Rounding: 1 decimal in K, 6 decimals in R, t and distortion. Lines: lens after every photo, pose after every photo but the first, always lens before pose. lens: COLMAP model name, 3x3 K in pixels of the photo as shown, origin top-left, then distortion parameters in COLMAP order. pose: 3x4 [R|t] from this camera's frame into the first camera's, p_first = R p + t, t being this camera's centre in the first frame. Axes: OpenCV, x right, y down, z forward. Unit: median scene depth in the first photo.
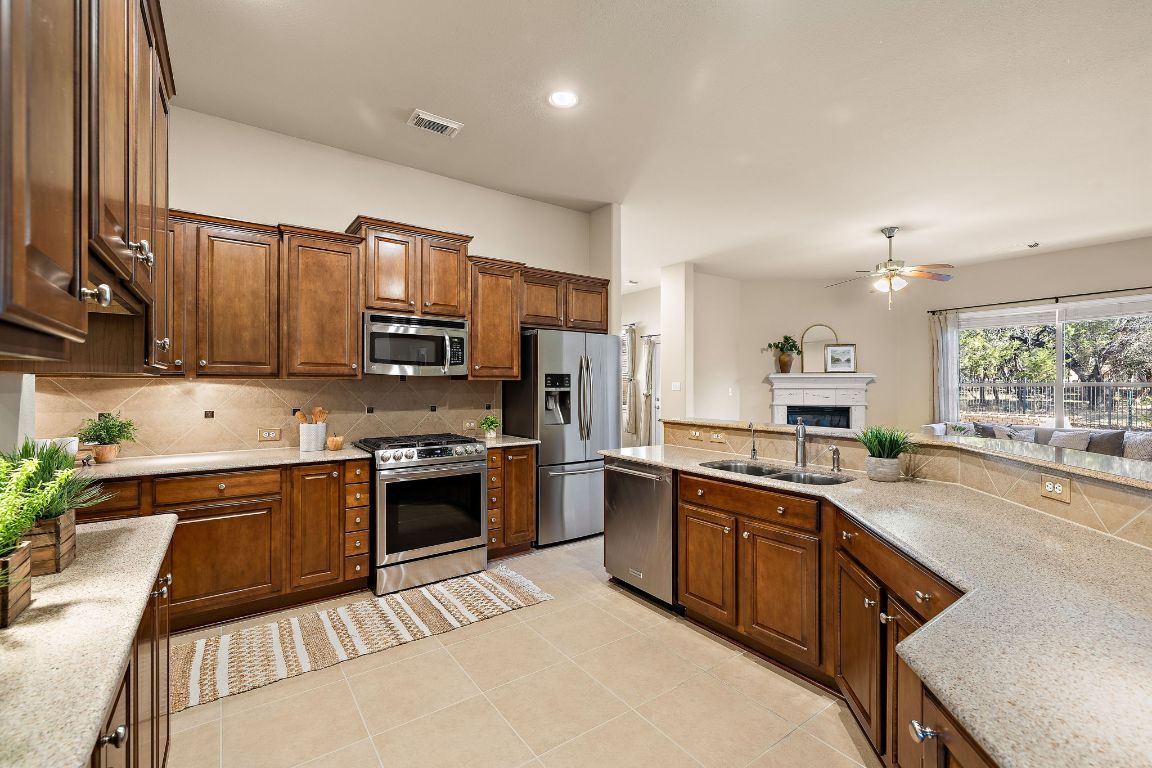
lens RADIAL K [[486.9, 0, 574.5], [0, 486.9, 383.3], [0, 0, 1]] dist [-0.000306, 0.000023]
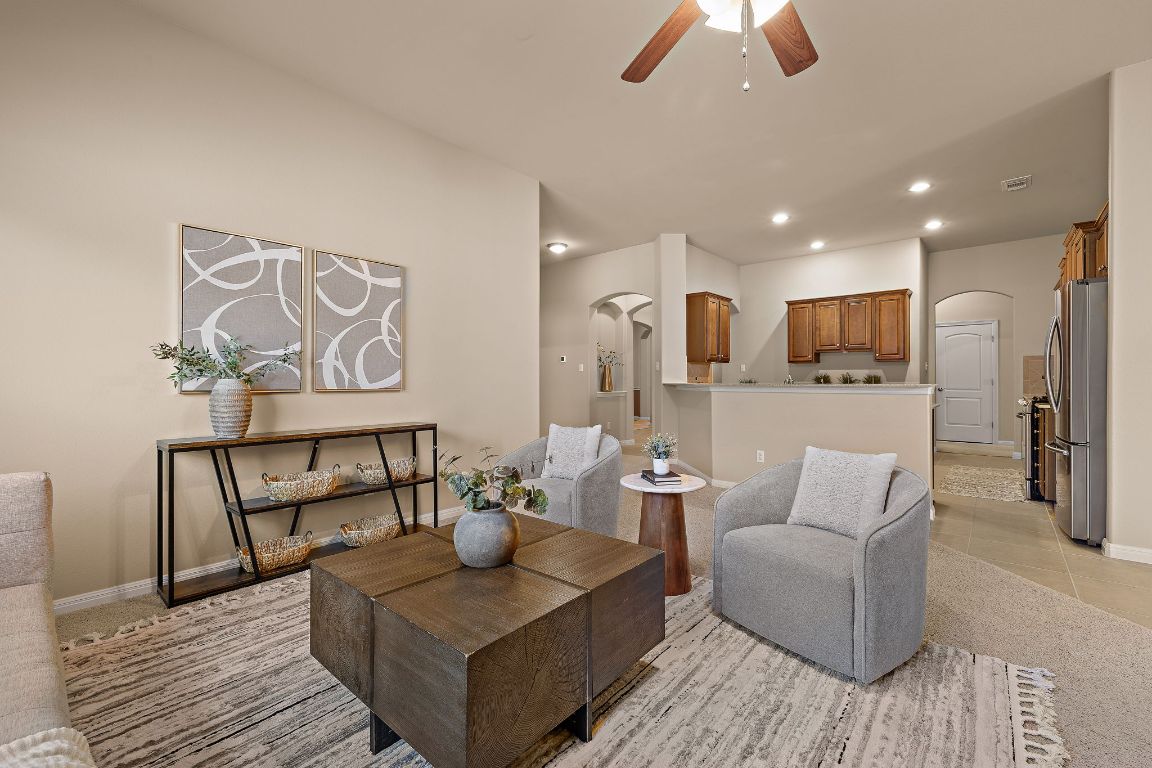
lens RADIAL K [[492.6, 0, 574.5], [0, 492.6, 374.6], [0, 0, 1]] dist [0.001126, 0.000256]
pose [[-0.969825, -0.002963, -0.243785, 1.248331], [0.000531, 0.999898, -0.014269, 0.068156], [0.243802, -0.013968, -0.969724, 1.889042]]
